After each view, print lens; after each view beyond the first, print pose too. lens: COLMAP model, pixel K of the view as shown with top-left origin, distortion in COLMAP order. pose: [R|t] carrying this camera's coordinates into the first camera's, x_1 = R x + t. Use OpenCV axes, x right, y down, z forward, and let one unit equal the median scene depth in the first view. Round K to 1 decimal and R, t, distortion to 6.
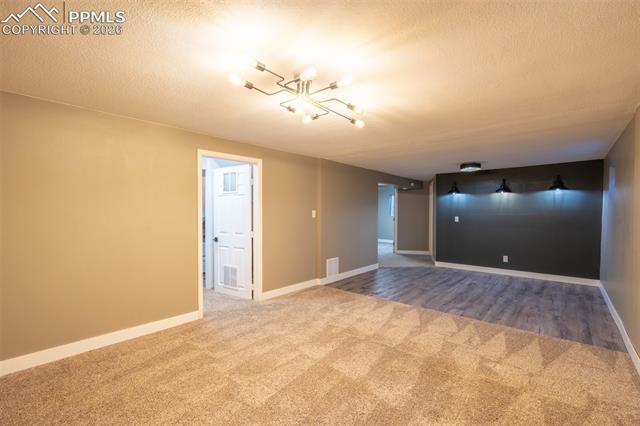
lens RADIAL K [[281.6, 0, 317.5], [0, 281.6, 211.2], [0, 0, 1]] dist [-0.004250, -0.000004]
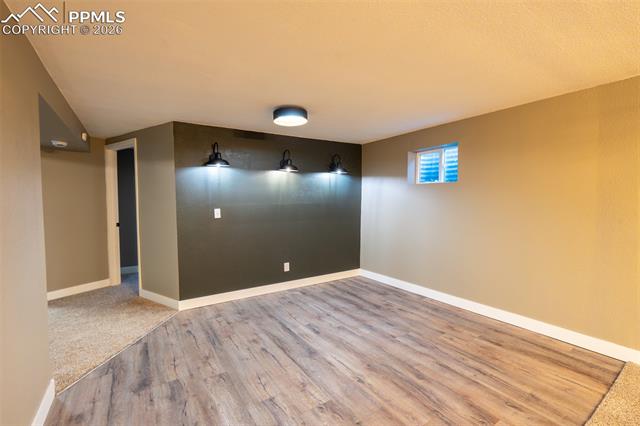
lens RADIAL K [[281.6, 0, 317.5], [0, 281.6, 211.2], [0, 0, 1]] dist [-0.004250, -0.000004]
pose [[0.264798, -0.043083, 0.963341, 0.024663], [0.005877, 0.999055, 0.043065, 0.002726], [-0.964286, -0.005742, 0.264801, 0.883444]]
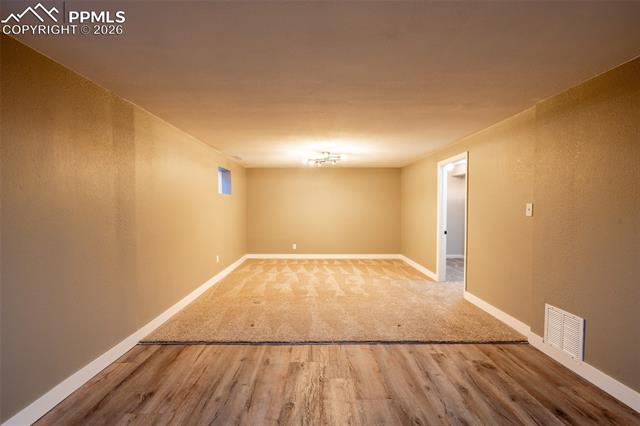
lens RADIAL K [[281.6, 0, 317.5], [0, 281.6, 211.2], [0, 0, 1]] dist [-0.004250, -0.000004]
pose [[-0.749111, 0.003907, -0.662432, 0.676939], [-0.003865, 0.999940, 0.010269, 0.009083], [0.662433, 0.010253, -0.749051, 1.144409]]
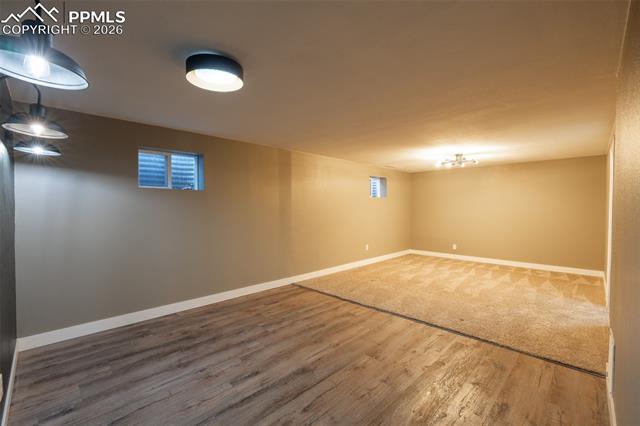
lens RADIAL K [[281.6, 0, 317.5], [0, 281.6, 211.2], [0, 0, 1]] dist [-0.004250, -0.000004]
pose [[-0.998158, -0.006648, 0.060305, 0.435181], [-0.005832, 0.999889, 0.013700, 0.006103], [-0.060390, 0.013323, -0.998086, 1.468364]]
